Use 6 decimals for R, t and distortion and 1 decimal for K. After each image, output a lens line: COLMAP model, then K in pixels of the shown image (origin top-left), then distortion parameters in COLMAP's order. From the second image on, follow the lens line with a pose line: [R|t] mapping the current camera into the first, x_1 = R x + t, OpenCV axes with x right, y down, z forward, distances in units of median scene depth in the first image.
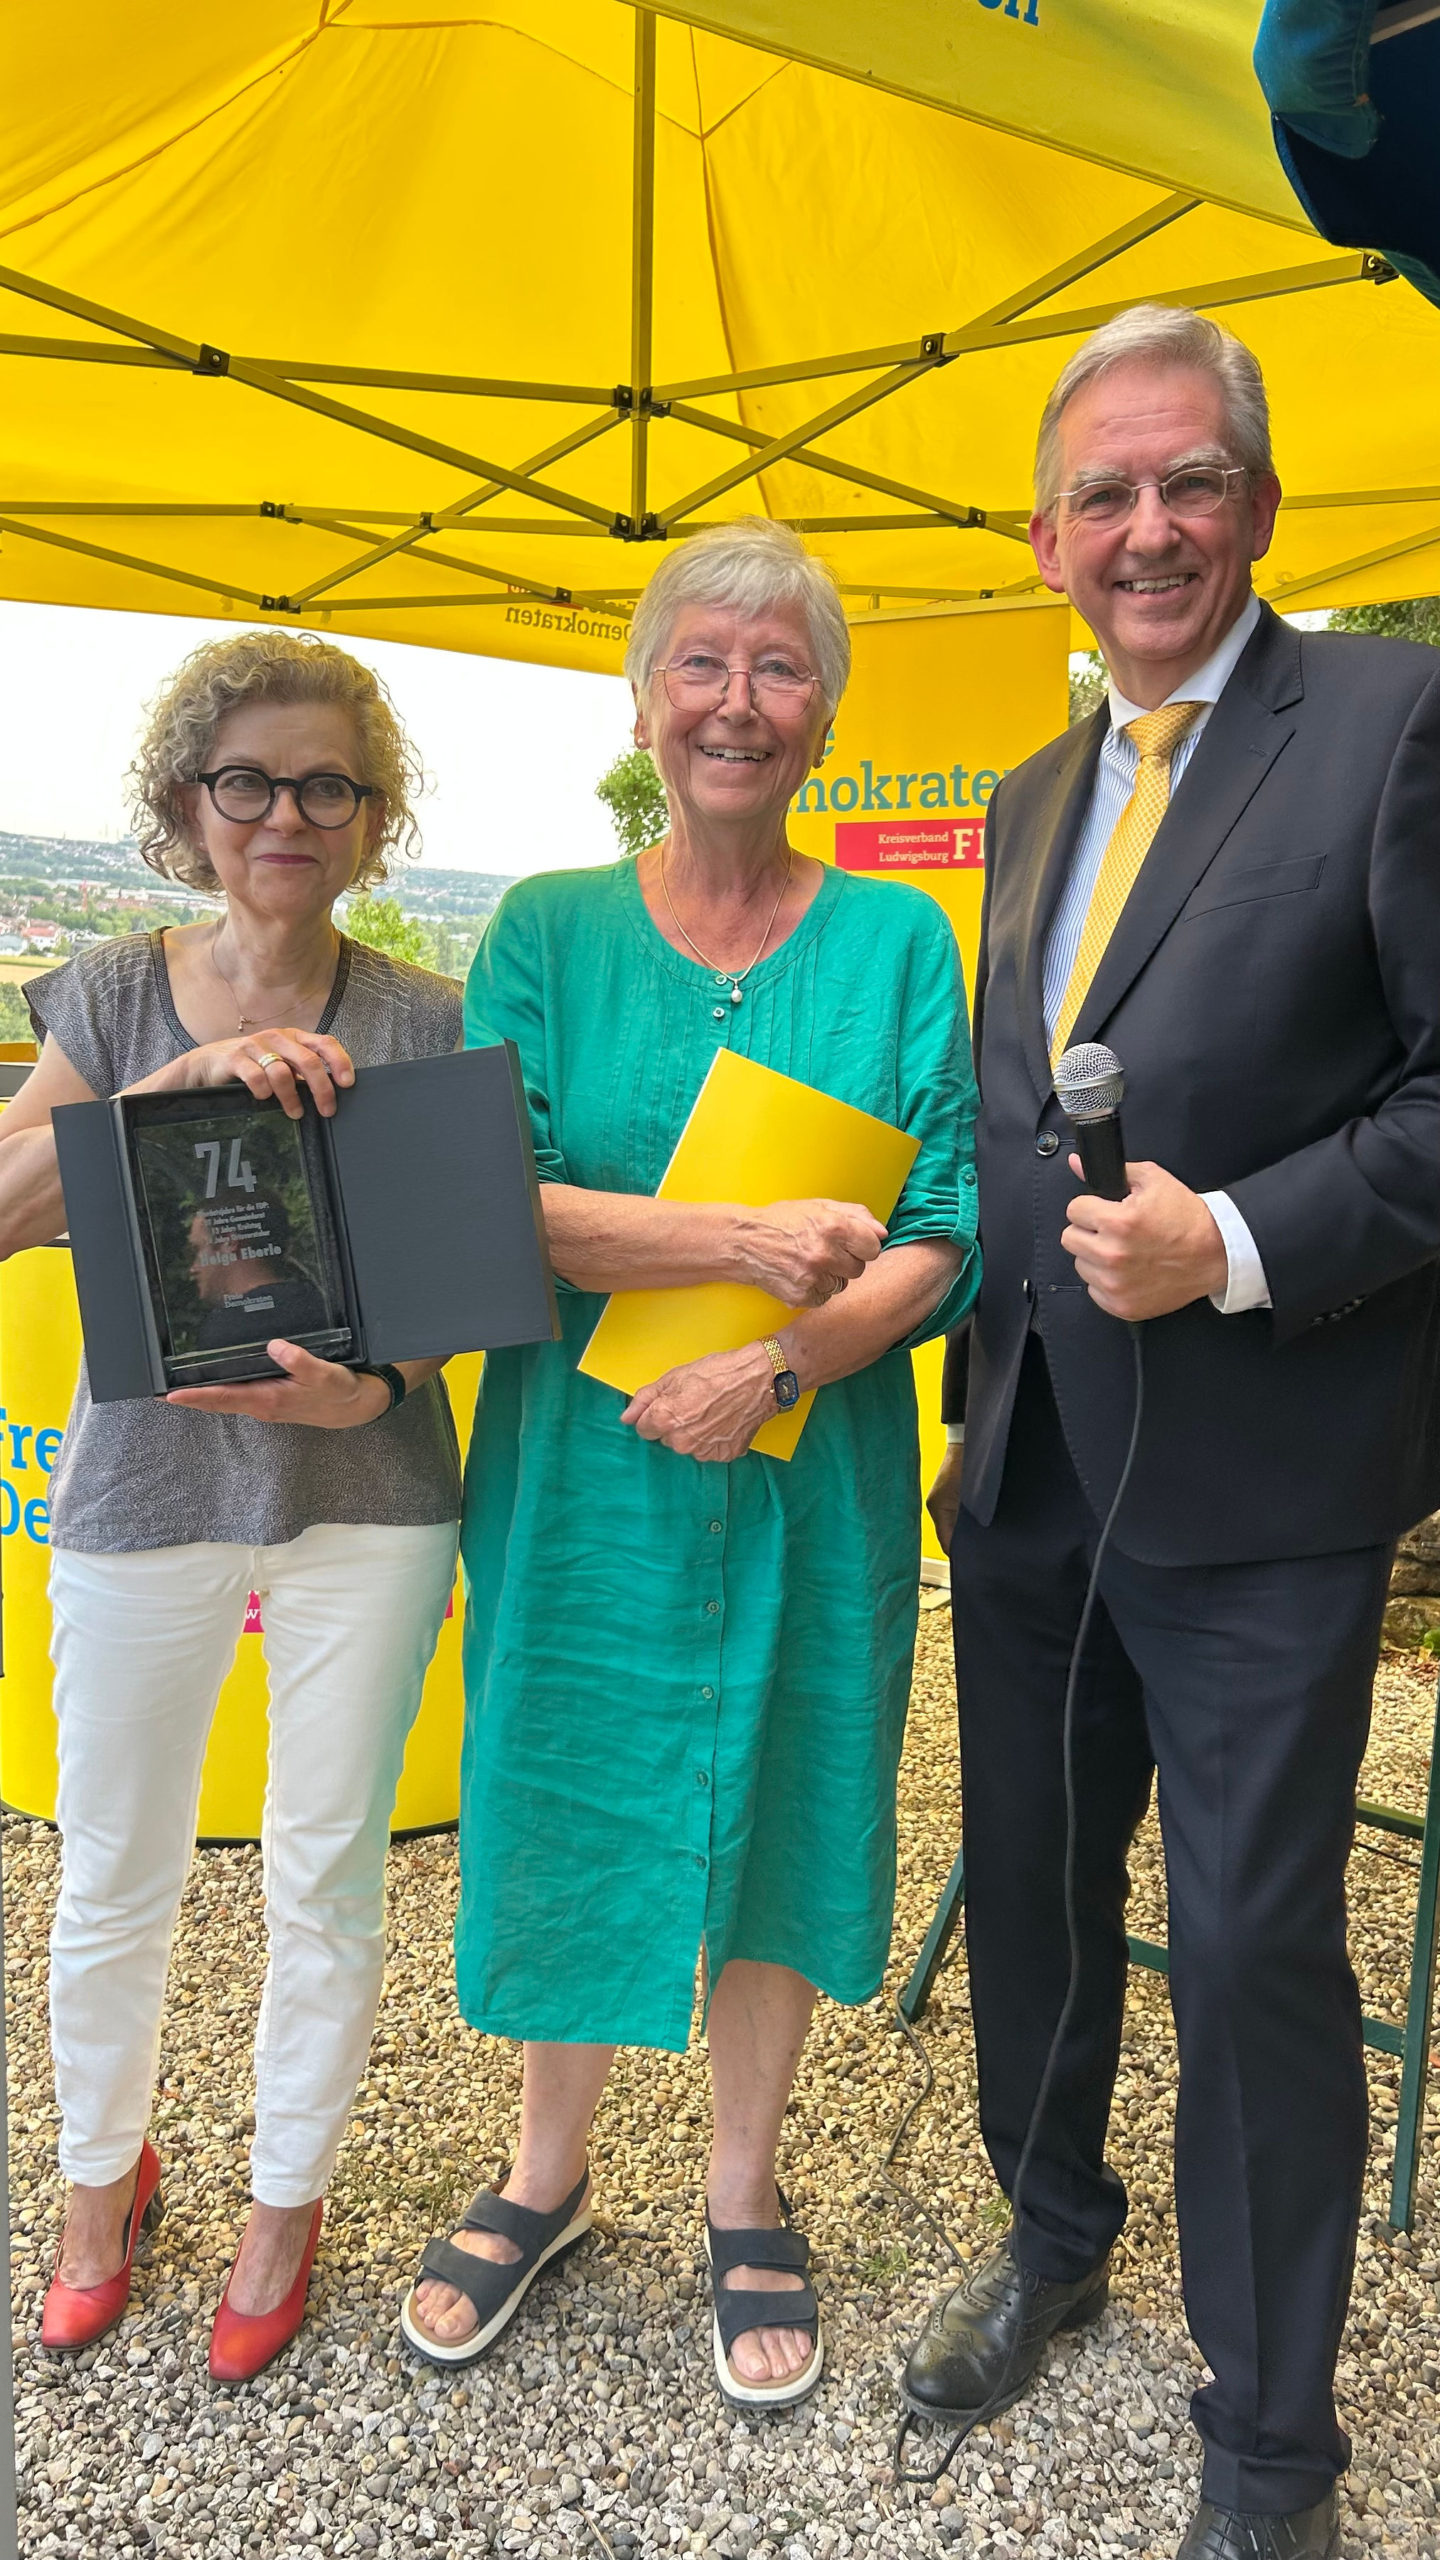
lens RADIAL K [[1946.5, 0, 715.0], [0, 1946.5, 1296.3], [0, 0, 1]] dist [0.042597, -0.040830]
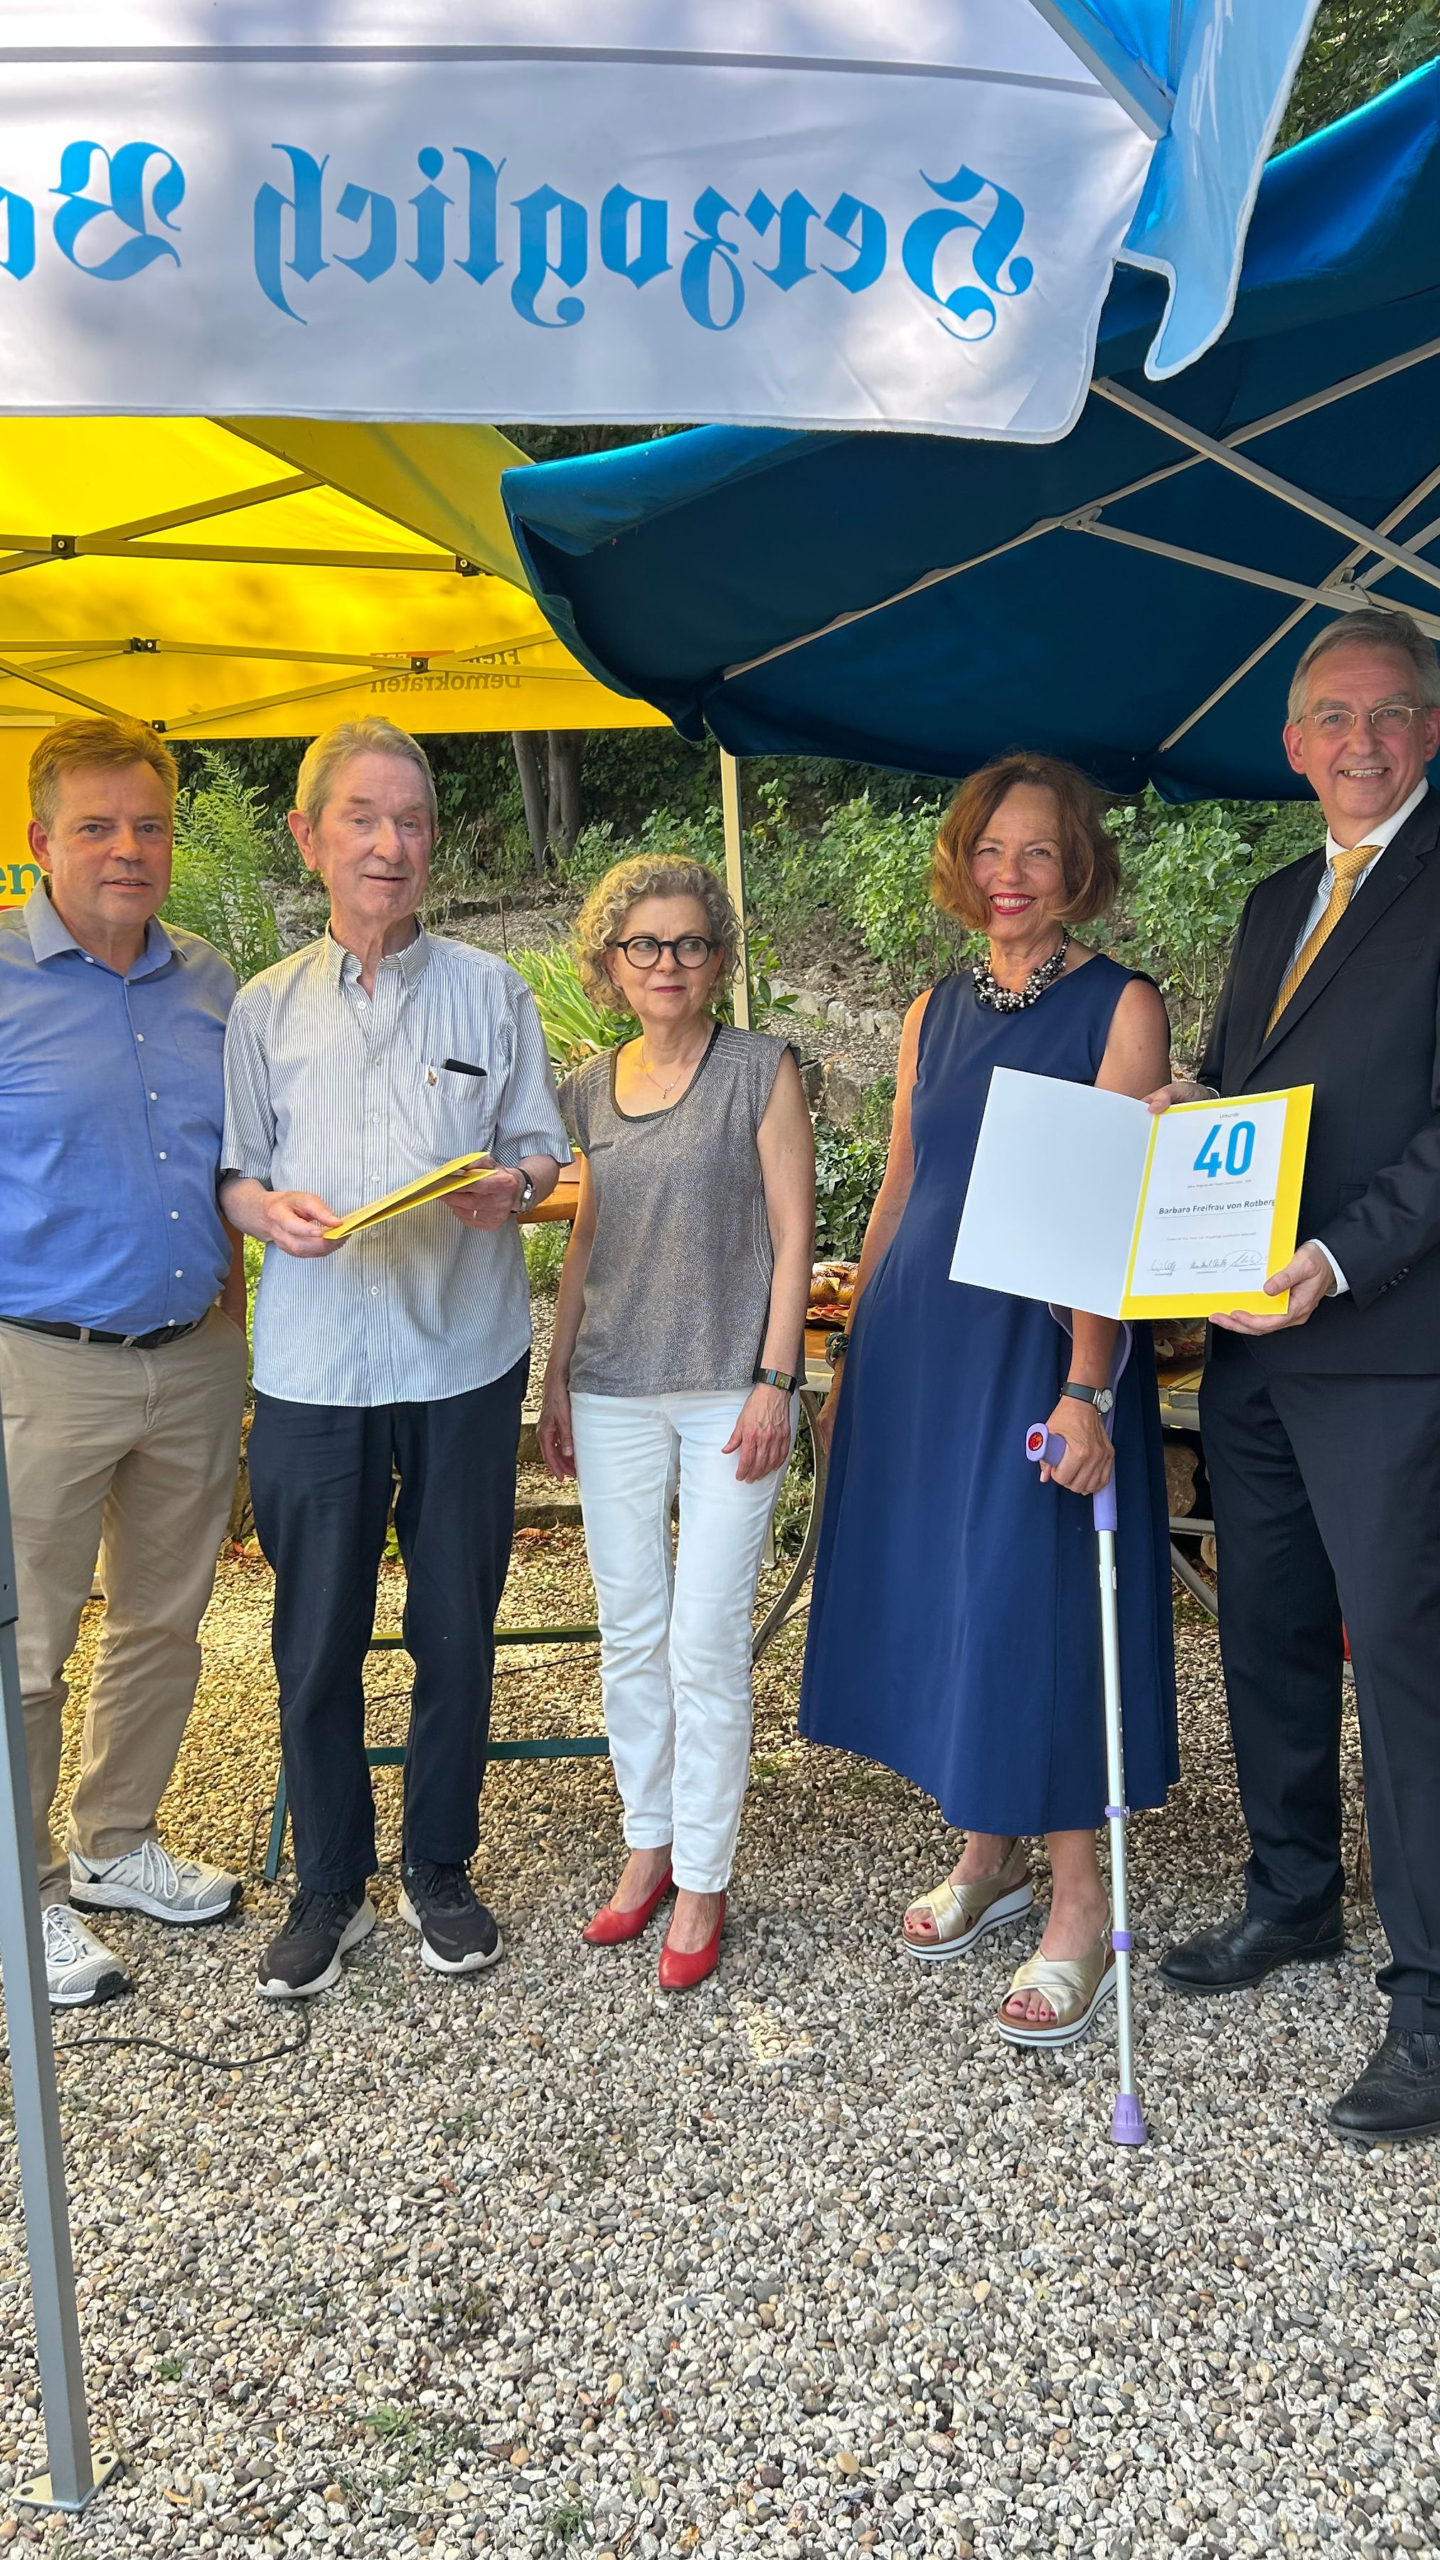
lens RADIAL K [[1946.5, 0, 746.2], [0, 1946.5, 1274.9], [0, 0, 1]] dist [0.042597, -0.040830]
pose [[0.756529, -0.123626, 0.642169, -0.385385], [0.142907, 0.989489, 0.022133, 0.004196], [-0.638155, 0.075026, 0.766244, -0.169015]]
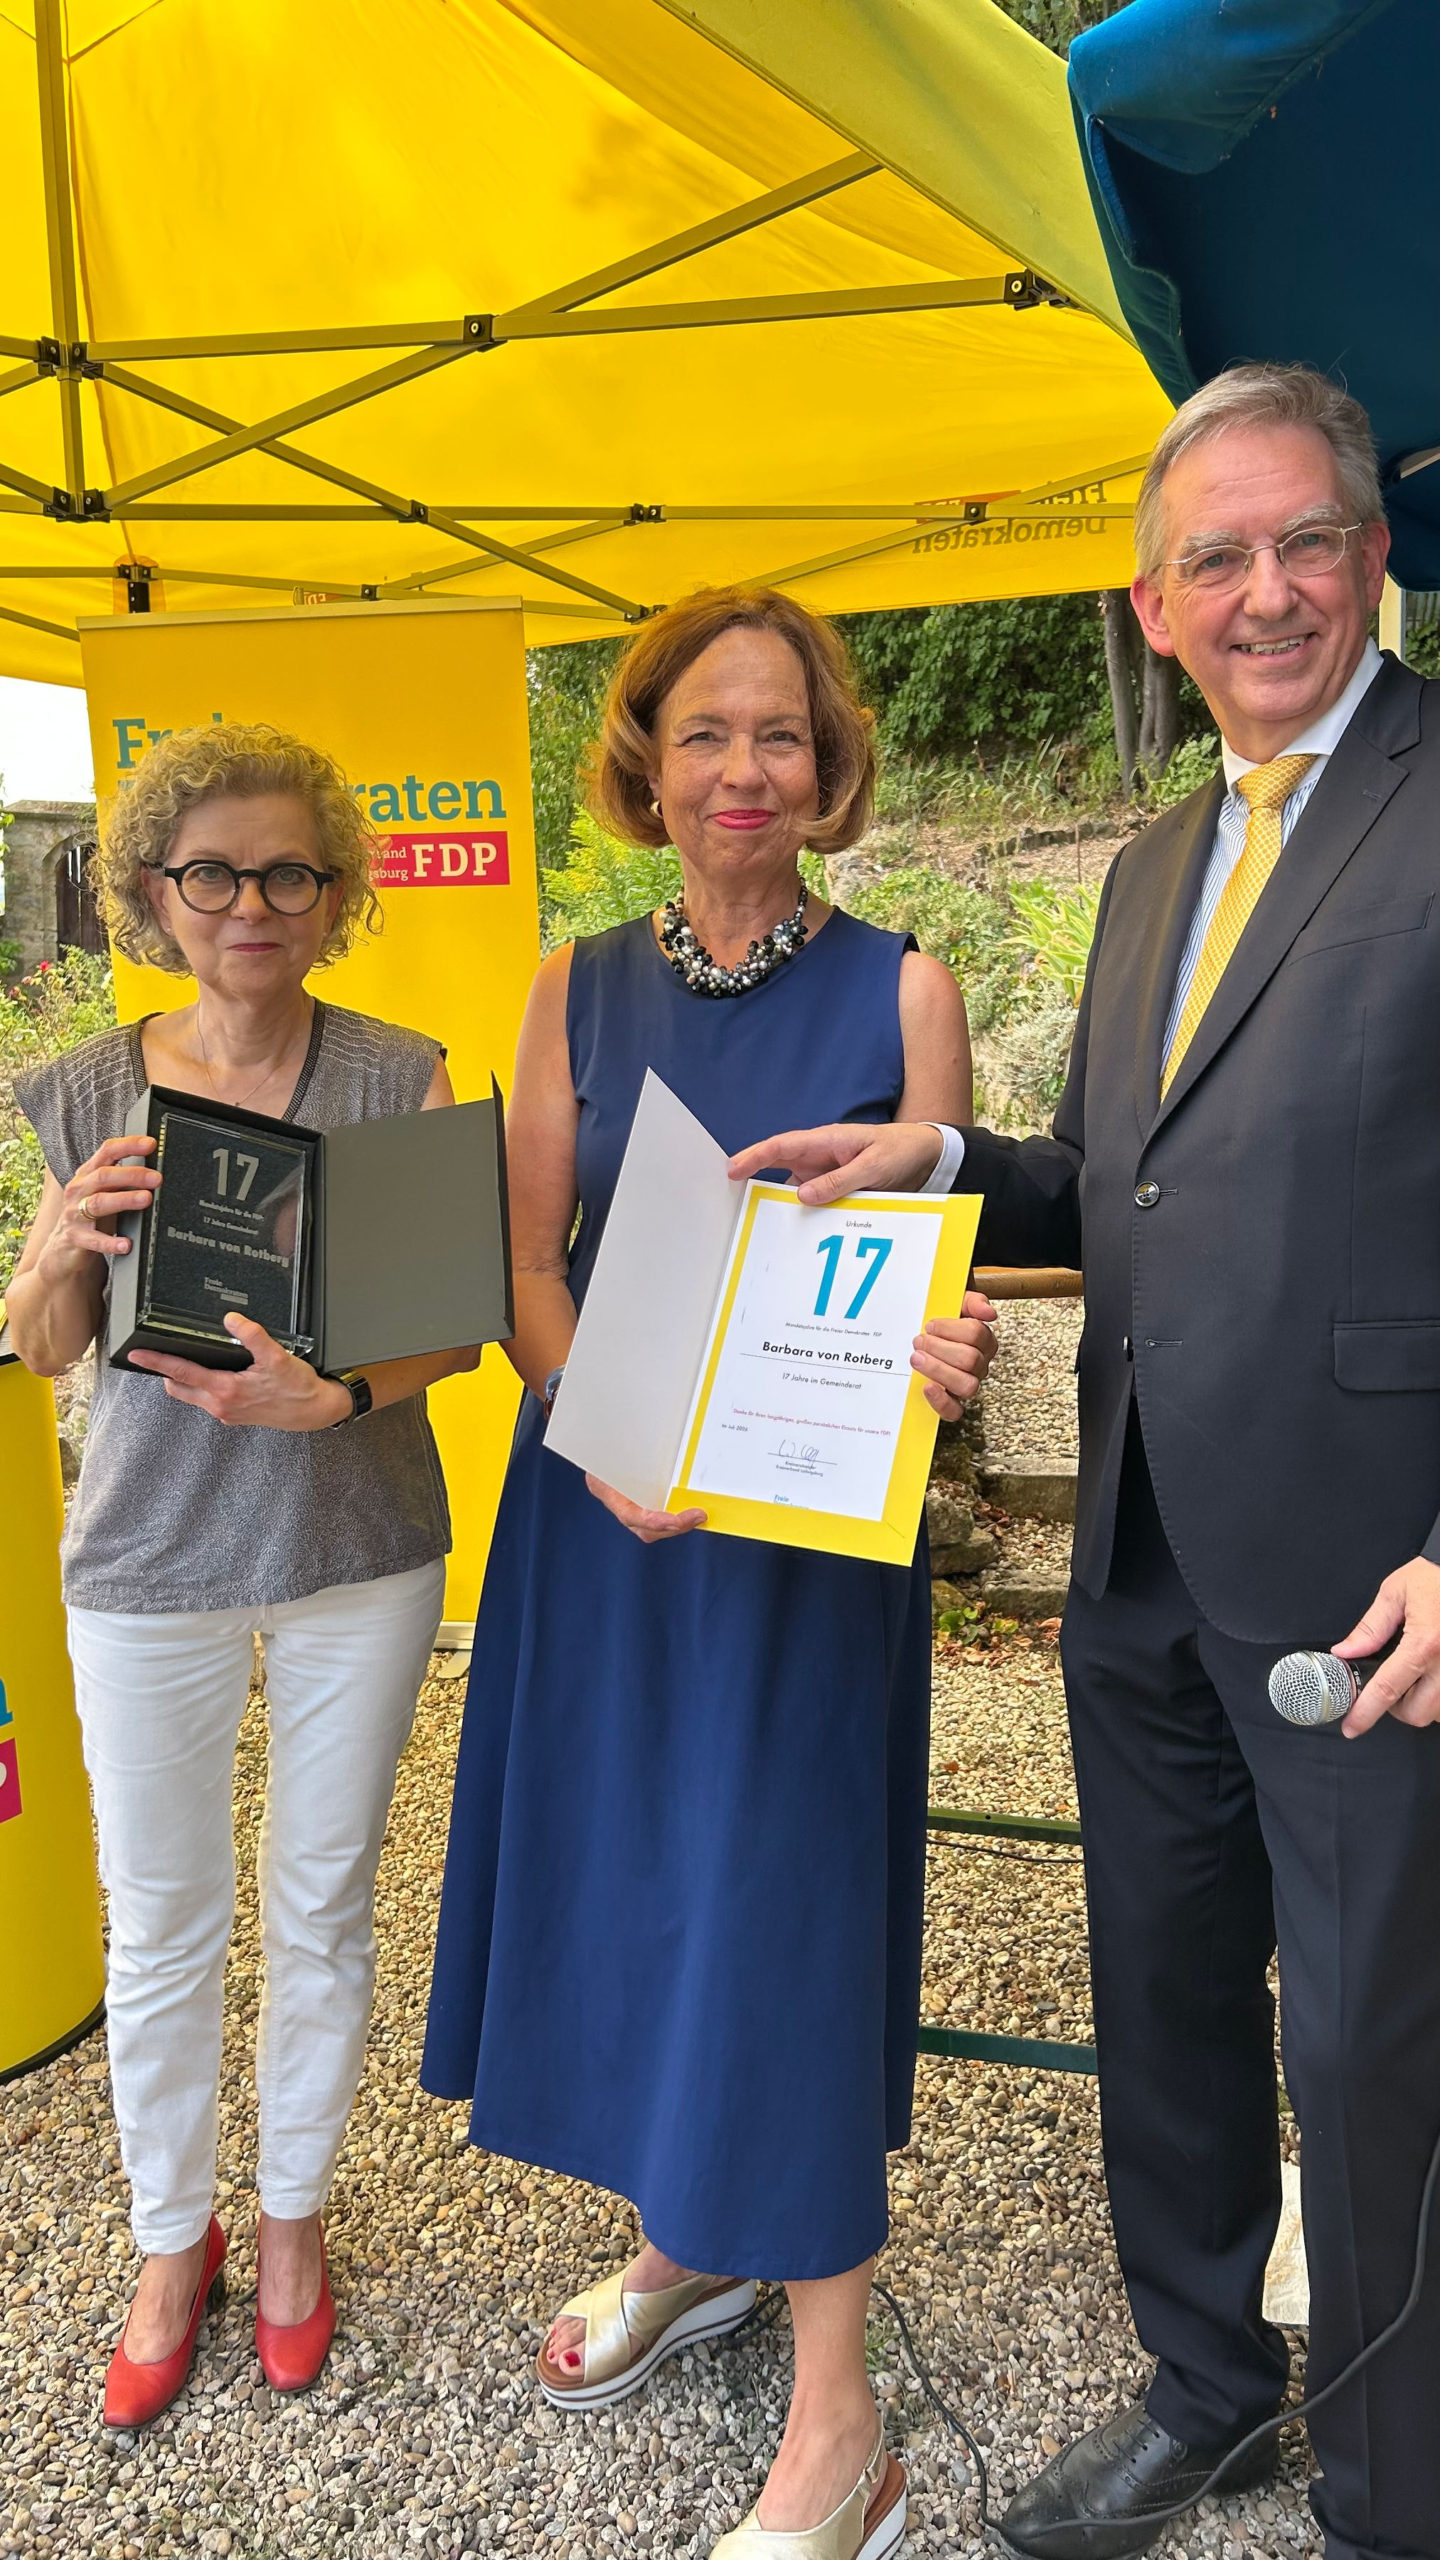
lens RADIAL K [[1946.5, 0, 704.7], [0, 1946.5, 1272.0], [0, 0, 1]] dist [0.042597, -0.040830]
pose [[0.920871, -0.097606, 0.377452, -0.165509], [0.099379, 0.994939, 0.014828, -0.049851], [-0.376989, 0.023856, 0.925911, 0.123082]]
